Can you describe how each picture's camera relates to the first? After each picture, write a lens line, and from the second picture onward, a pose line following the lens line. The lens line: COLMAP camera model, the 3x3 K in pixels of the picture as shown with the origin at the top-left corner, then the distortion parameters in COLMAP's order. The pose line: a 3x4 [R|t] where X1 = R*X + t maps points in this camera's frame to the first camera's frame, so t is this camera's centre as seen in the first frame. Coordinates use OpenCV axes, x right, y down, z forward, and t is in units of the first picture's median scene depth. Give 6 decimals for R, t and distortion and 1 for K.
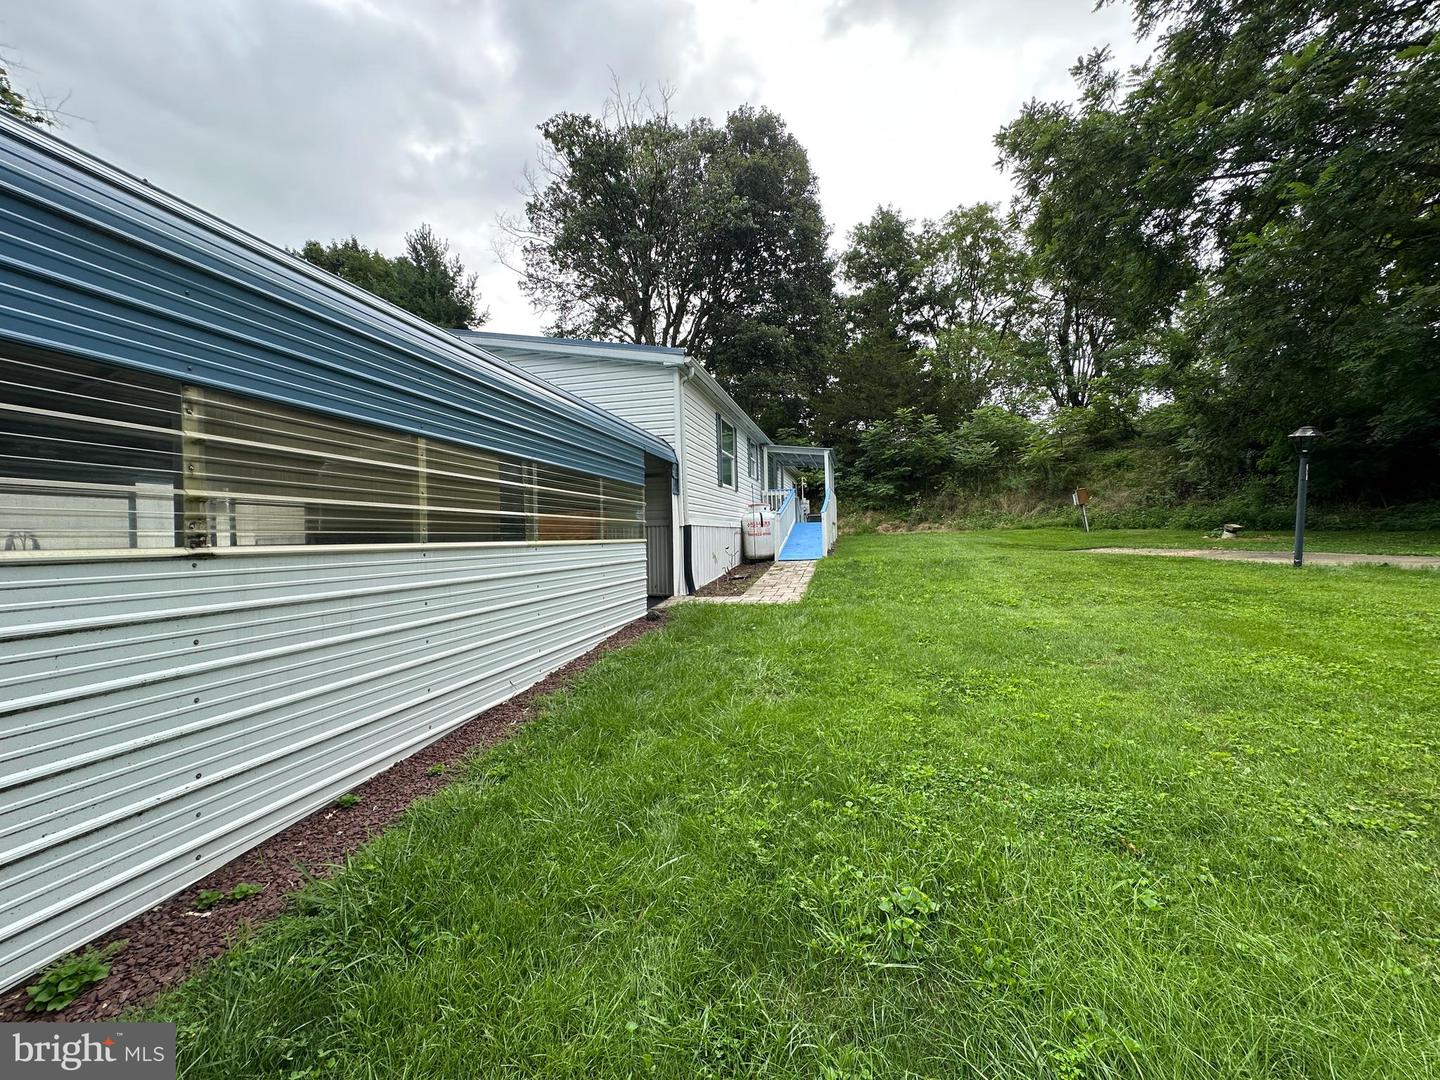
lens RADIAL K [[571.4, 0, 724.9], [0, 571.4, 535.5], [0, 0, 1]] dist [-0.003275, -0.000394]
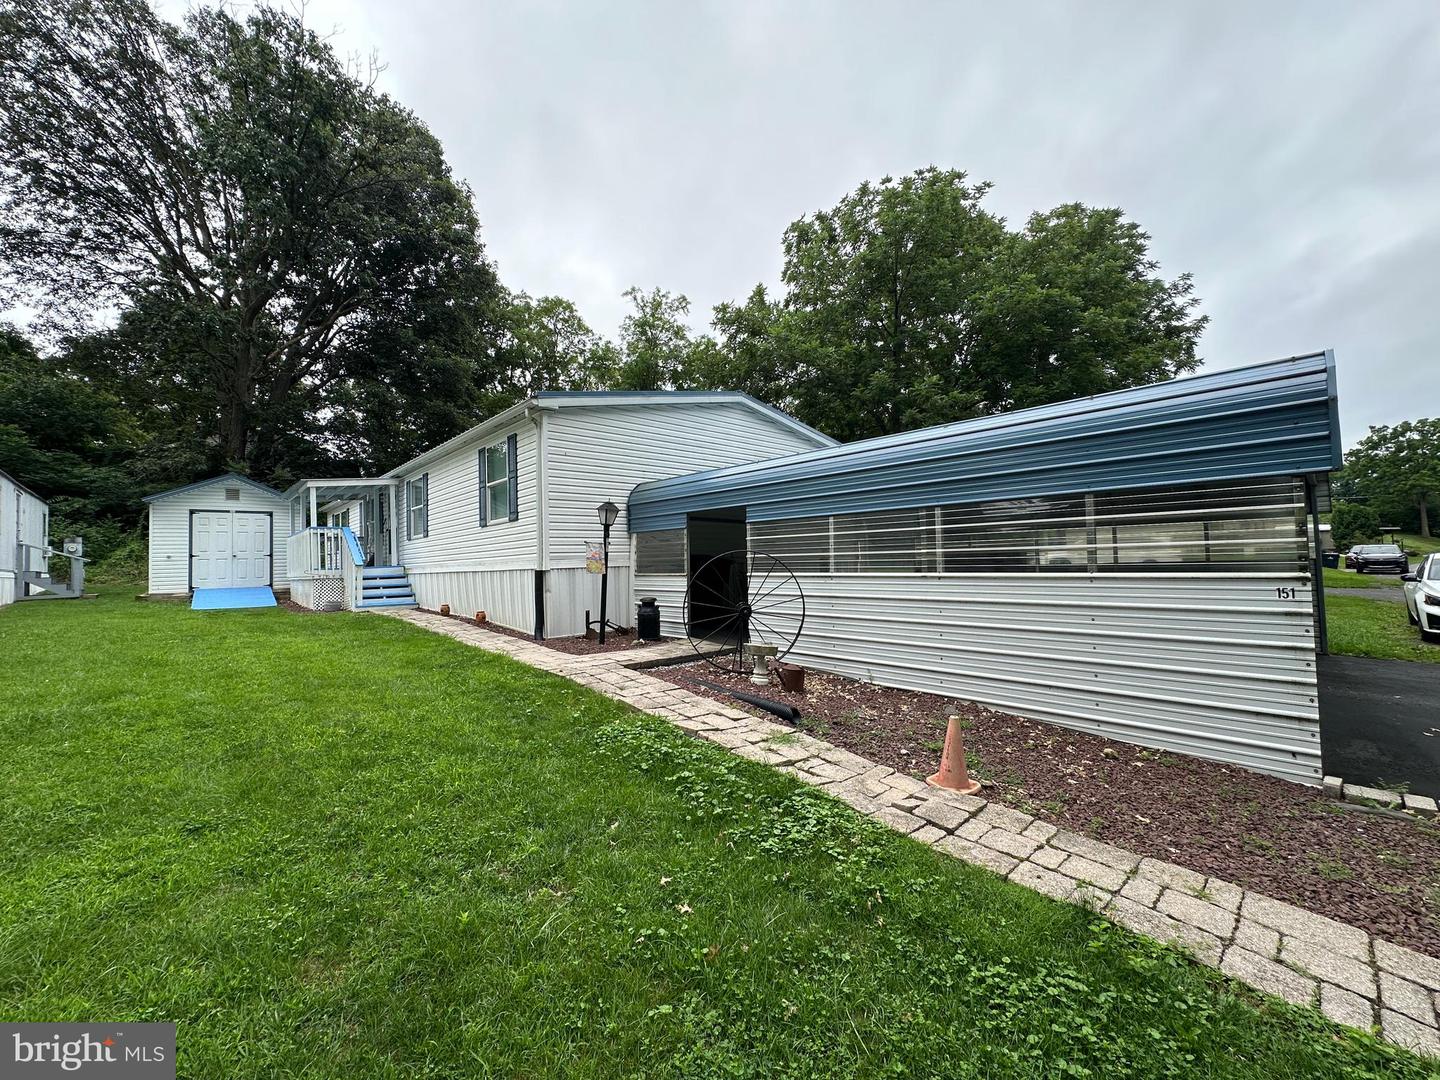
lens RADIAL K [[571.4, 0, 724.6], [0, 571.4, 544.4], [0, 0, 1]] dist [-0.003275, -0.000394]
pose [[-0.567121, -0.014708, -0.823503, 0.922050], [0.019165, 0.999334, -0.031046, -0.021540], [0.823411, -0.033389, -0.566462, 1.350181]]
